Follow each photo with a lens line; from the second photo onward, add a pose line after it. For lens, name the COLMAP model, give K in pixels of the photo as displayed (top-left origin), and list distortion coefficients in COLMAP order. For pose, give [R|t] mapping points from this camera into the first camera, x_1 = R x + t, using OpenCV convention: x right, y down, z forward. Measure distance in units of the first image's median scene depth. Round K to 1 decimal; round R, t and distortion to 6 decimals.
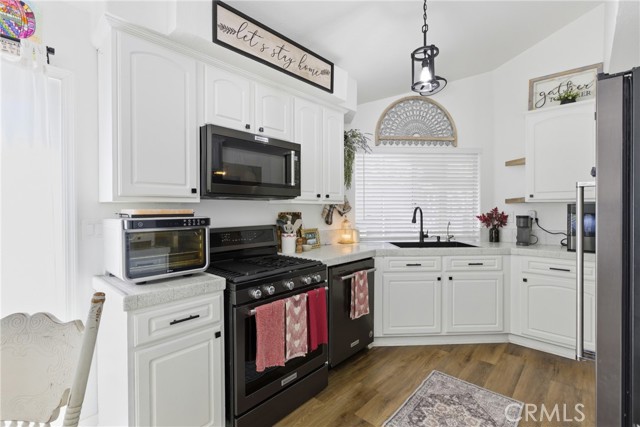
lens RADIAL K [[284.9, 0, 321.0], [0, 284.9, 212.0], [0, 0, 1]] dist [-0.027883, 0.011865]
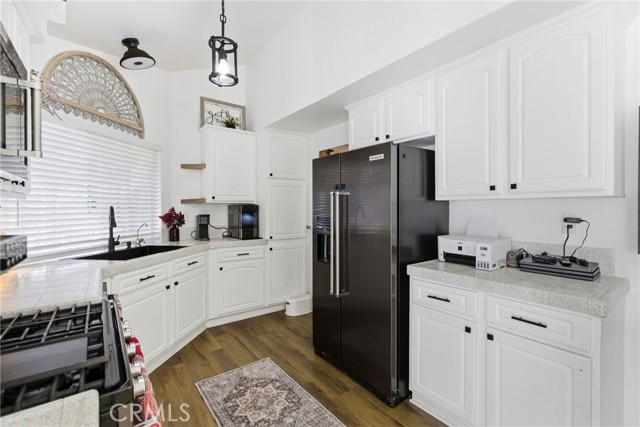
lens RADIAL K [[284.9, 0, 321.0], [0, 284.9, 212.0], [0, 0, 1]] dist [-0.027883, 0.011865]
pose [[0.175435, -0.011035, 0.984429, -0.338973], [0.013080, 0.999875, 0.008877, -0.001565], [-0.984404, 0.011319, 0.175557, 0.338831]]
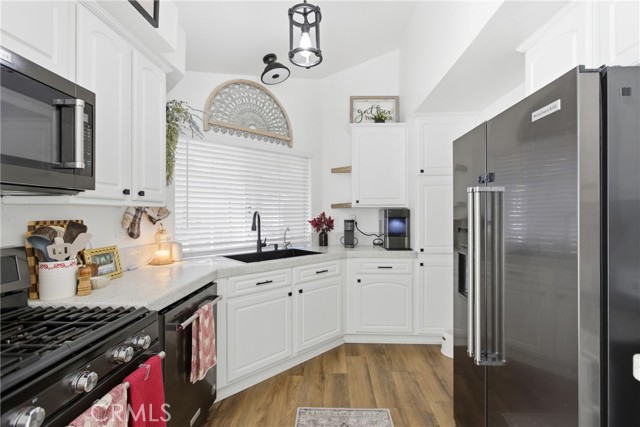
lens RADIAL K [[284.9, 0, 321.0], [0, 284.9, 212.0], [0, 0, 1]] dist [-0.027883, 0.011865]
pose [[0.761052, 0.002209, 0.648687, -0.069911], [0.008424, 0.999876, -0.013288, -0.003250], [-0.648636, 0.015577, 0.760939, 0.249975]]
